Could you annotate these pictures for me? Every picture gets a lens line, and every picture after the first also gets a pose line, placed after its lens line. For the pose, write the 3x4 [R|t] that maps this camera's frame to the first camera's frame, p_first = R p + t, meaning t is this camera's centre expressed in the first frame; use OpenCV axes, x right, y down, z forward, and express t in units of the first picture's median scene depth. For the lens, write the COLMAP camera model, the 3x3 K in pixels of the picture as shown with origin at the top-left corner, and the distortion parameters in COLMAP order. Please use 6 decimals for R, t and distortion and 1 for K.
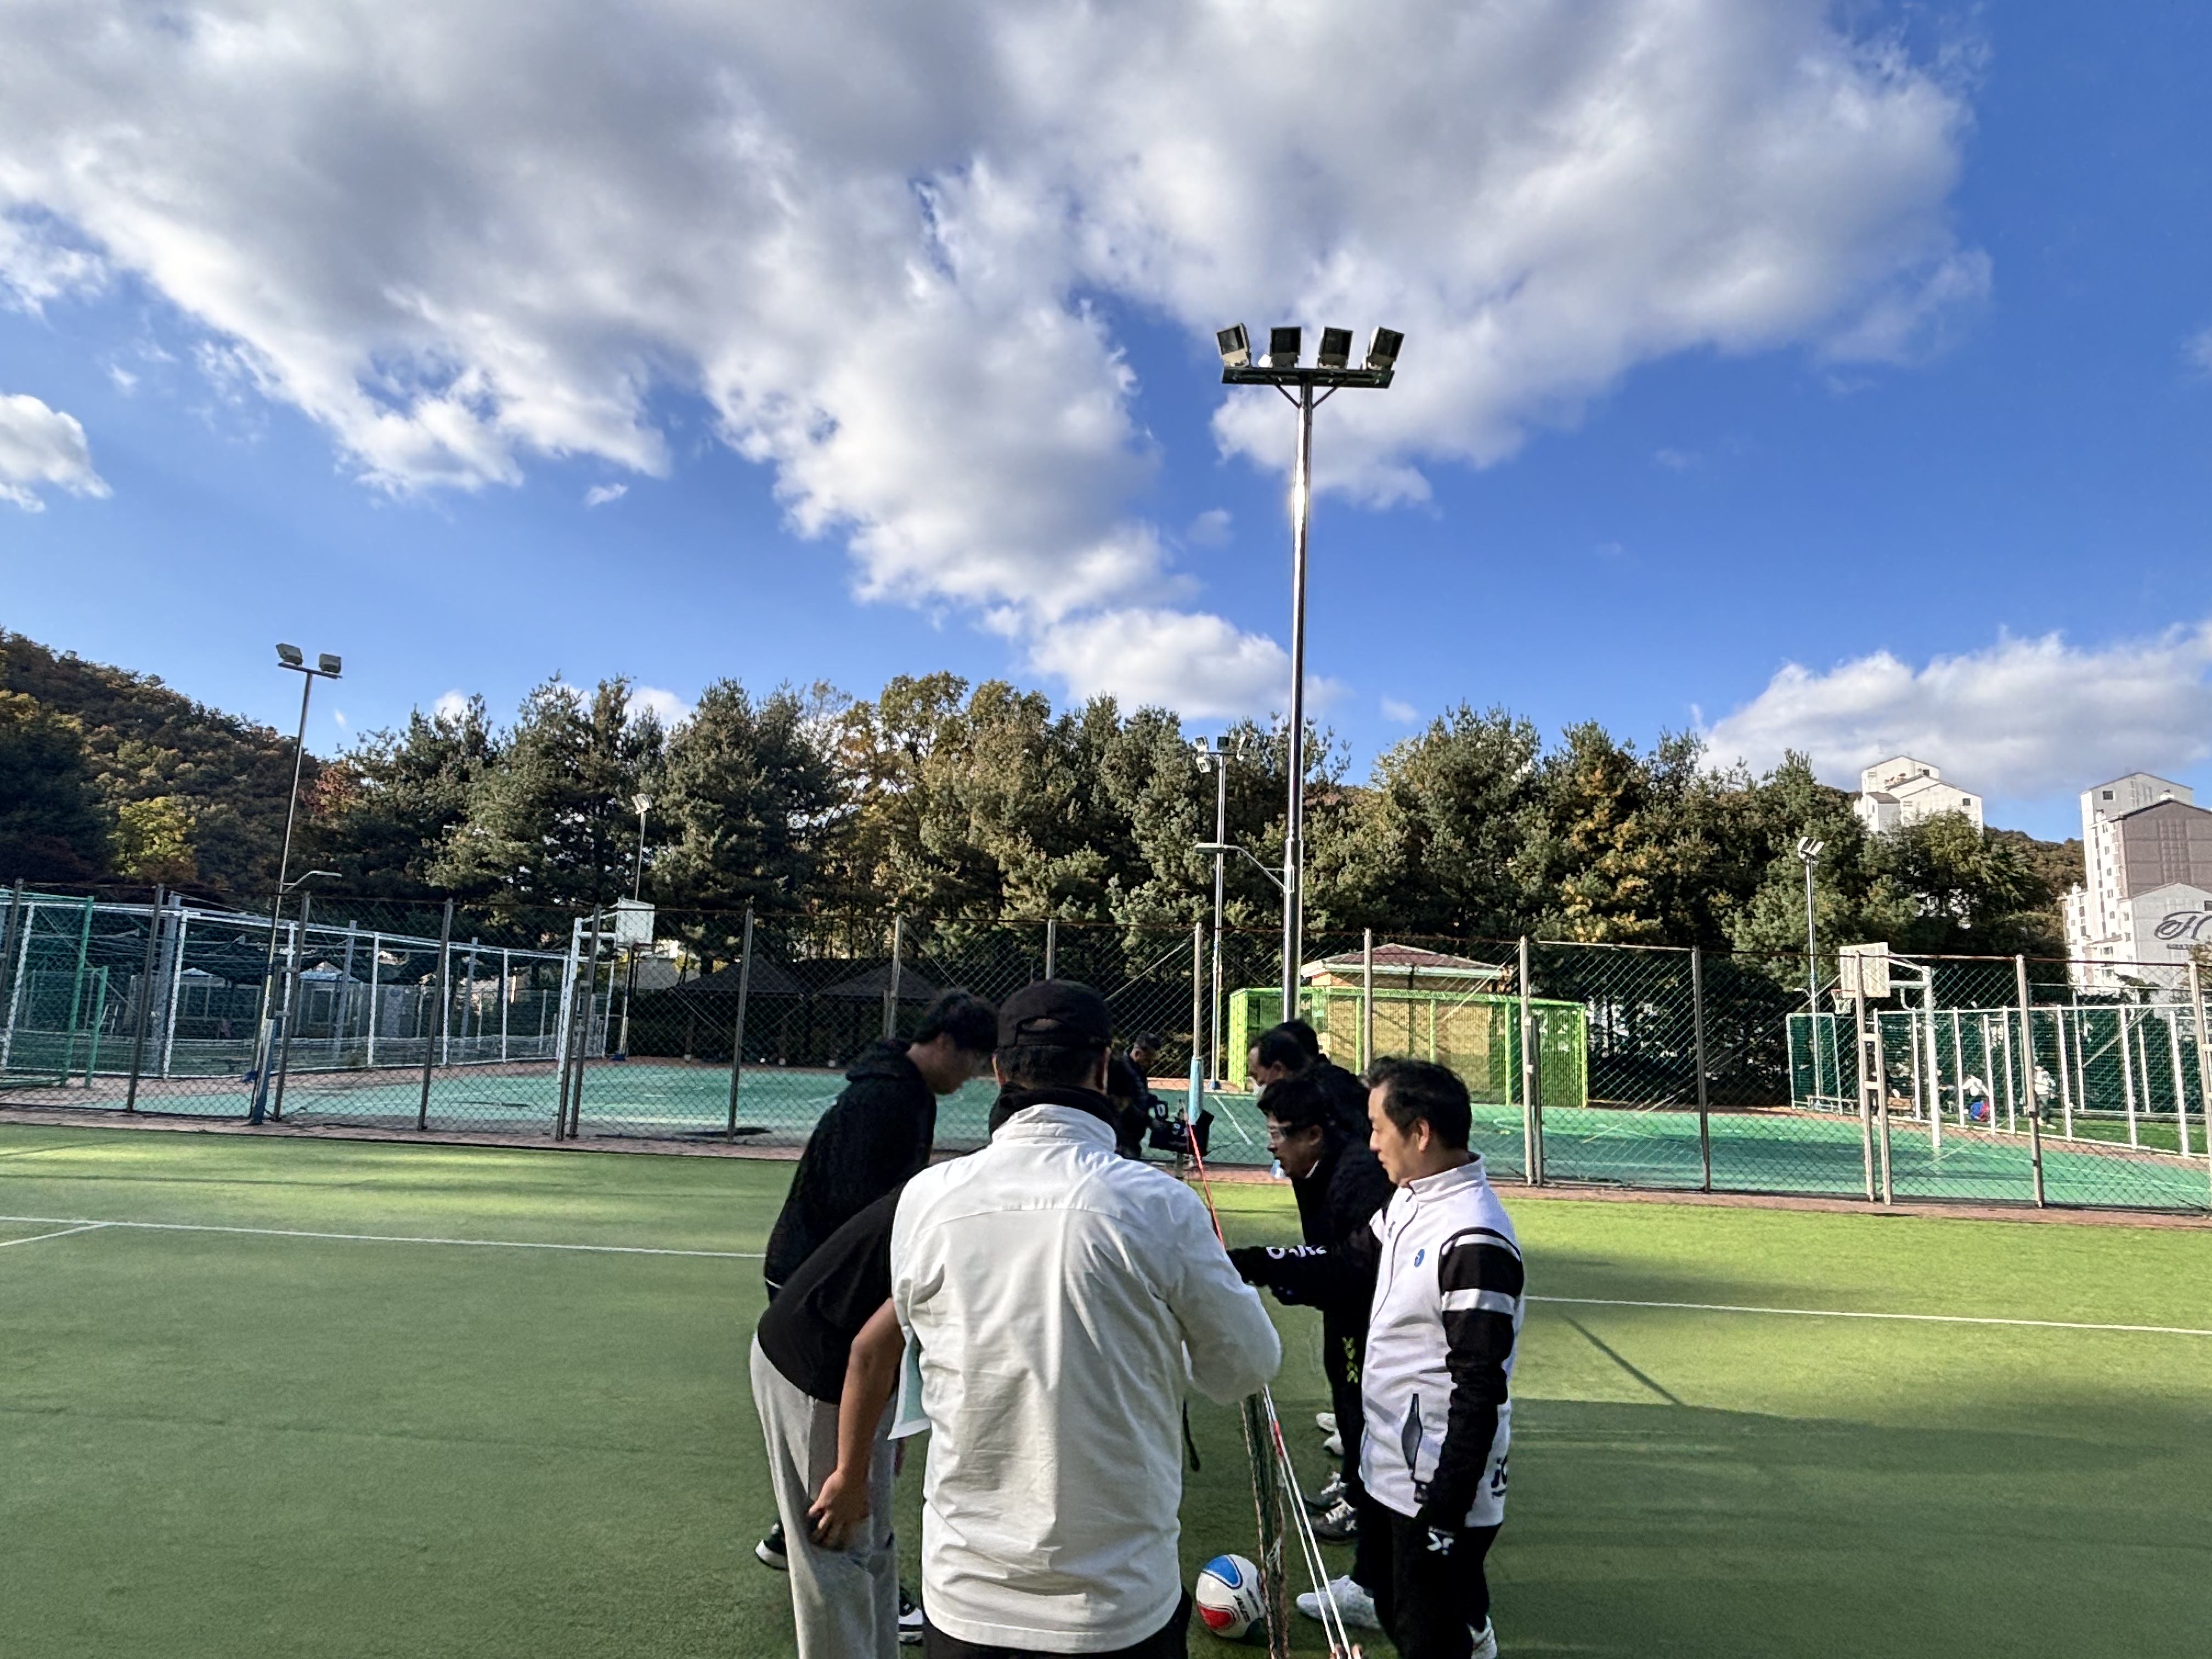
lens RADIAL K [[1303.7, 0, 1111.7], [0, 1303.7, 805.5], [0, 0, 1]] dist [0.080117, -0.149761]
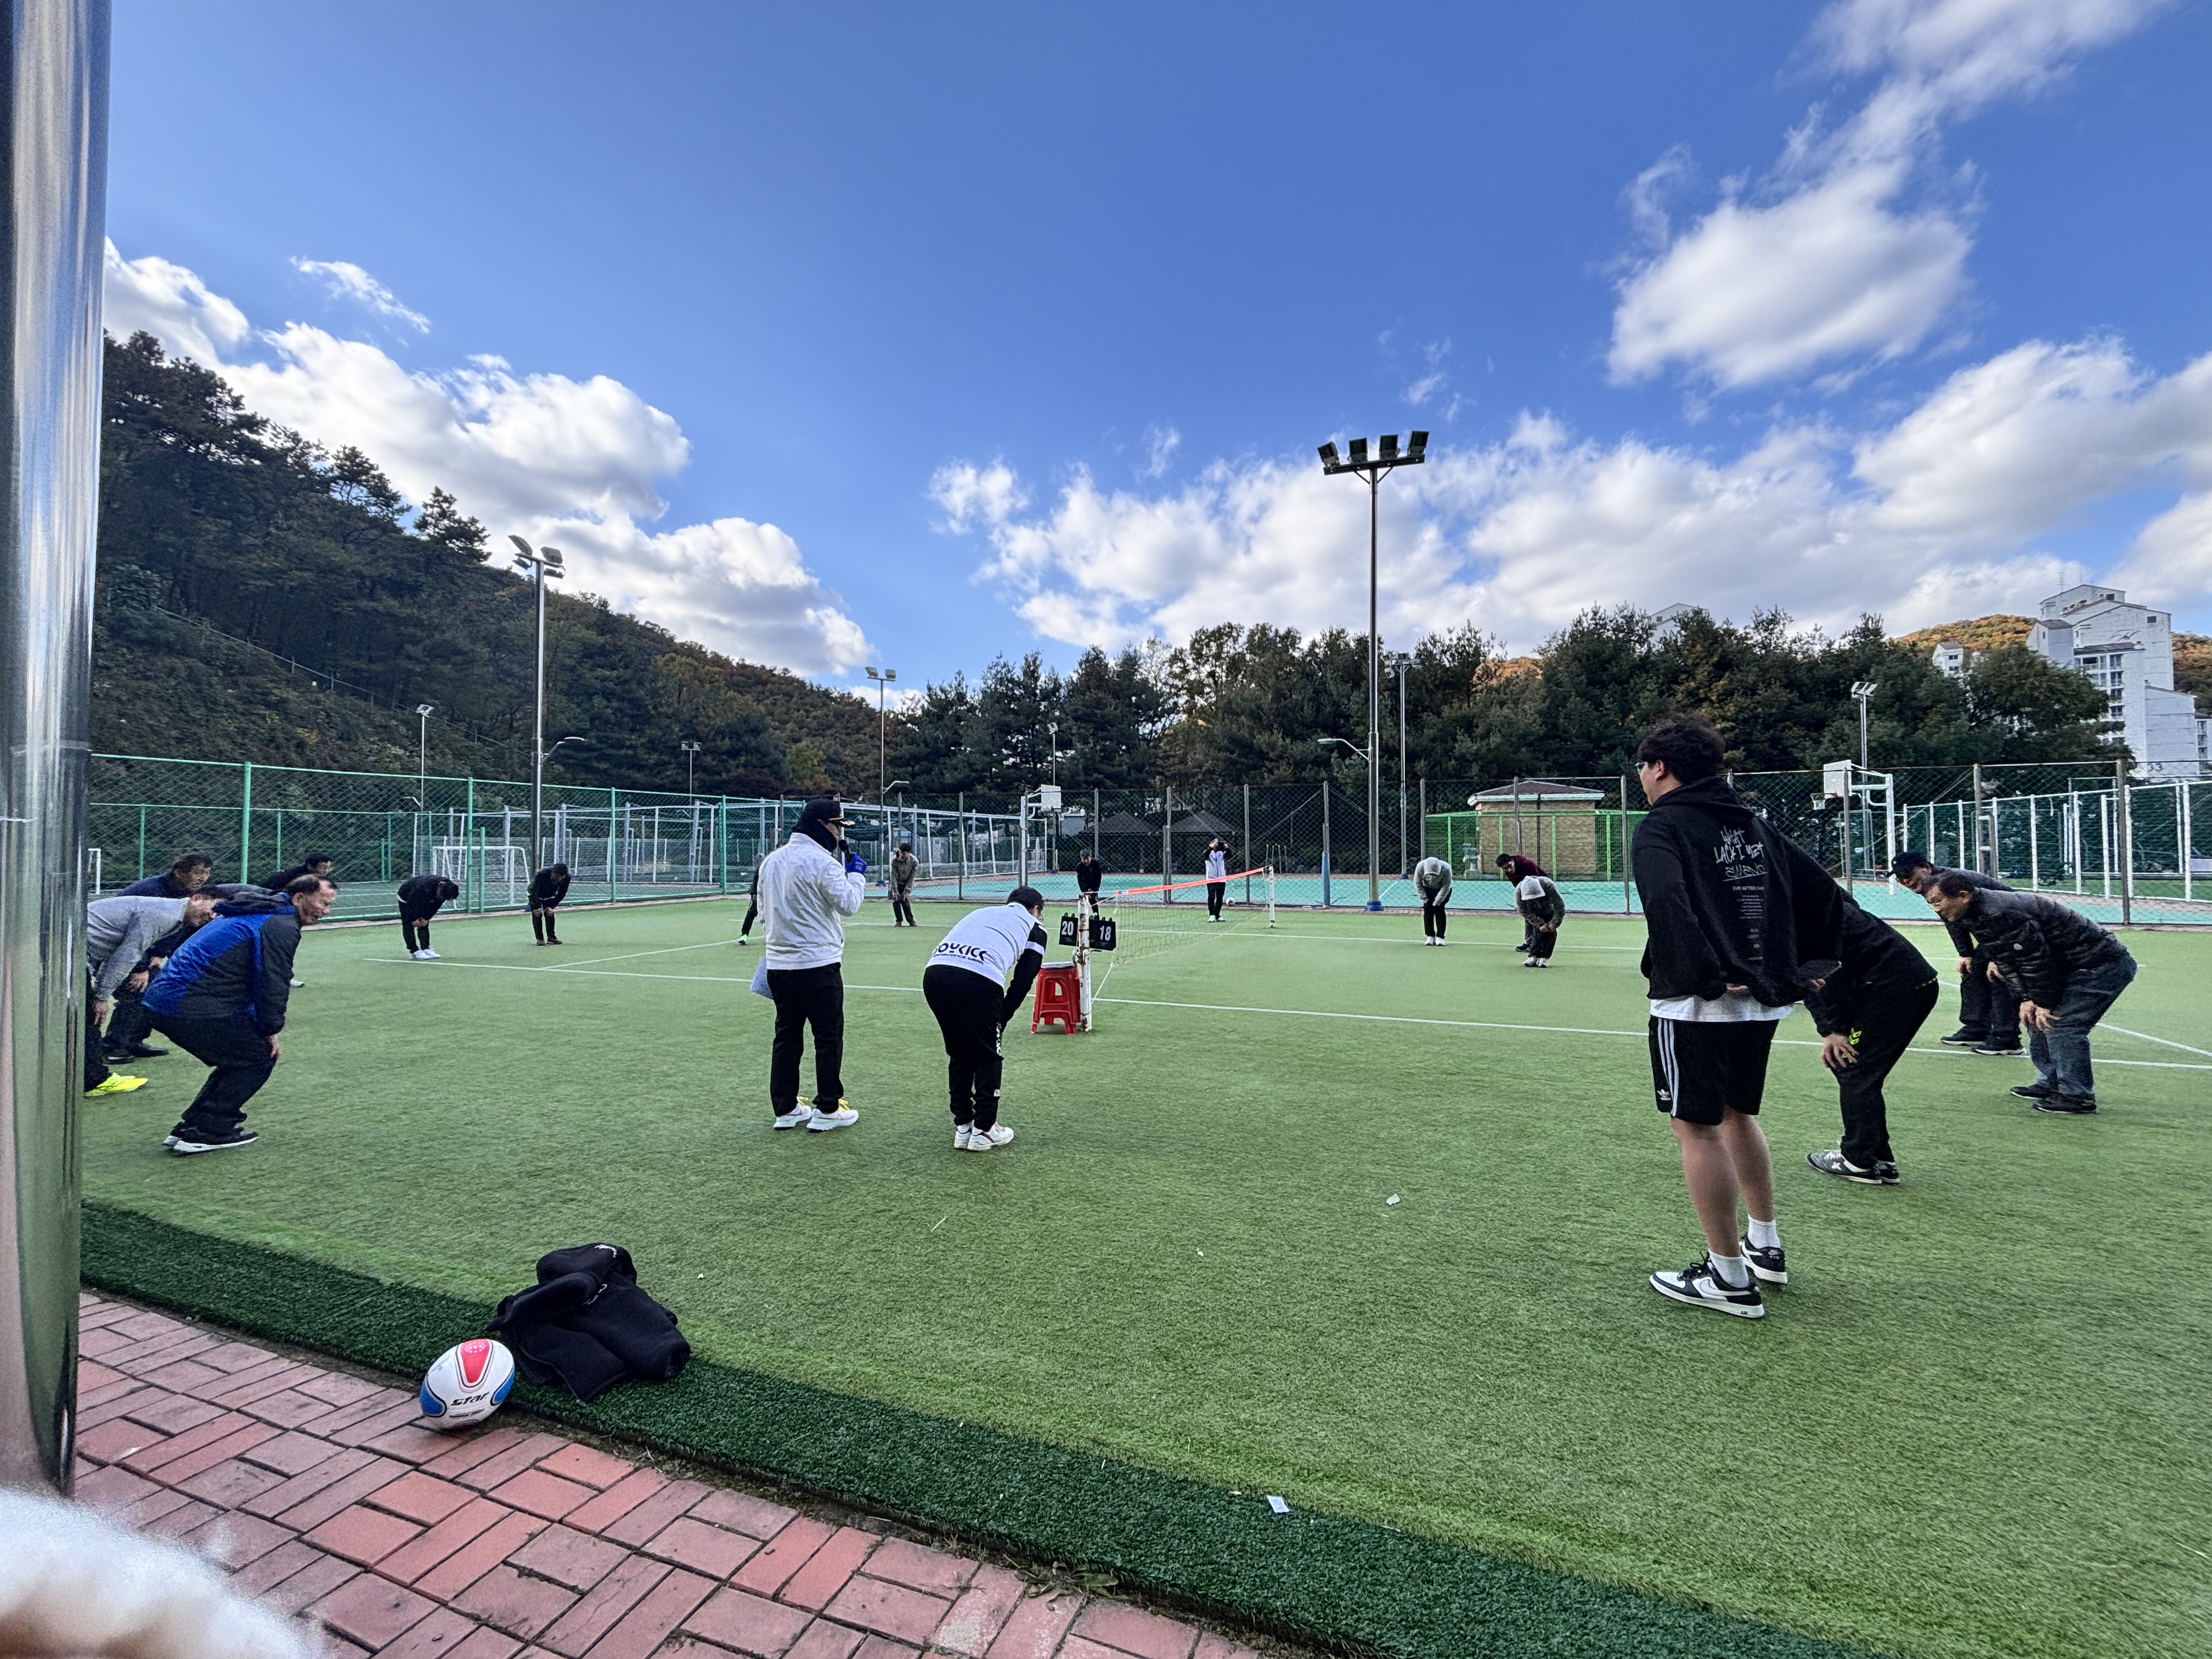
lens RADIAL K [[895.2, 0, 1114.1], [0, 895.2, 828.7], [0, 0, 1]] dist [-0.001084, -0.000588]
pose [[0.956132, -0.049763, -0.288677, 0.046810], [0.089398, 0.988022, 0.125777, -0.009836], [0.278960, -0.146066, 0.949129, -0.099682]]
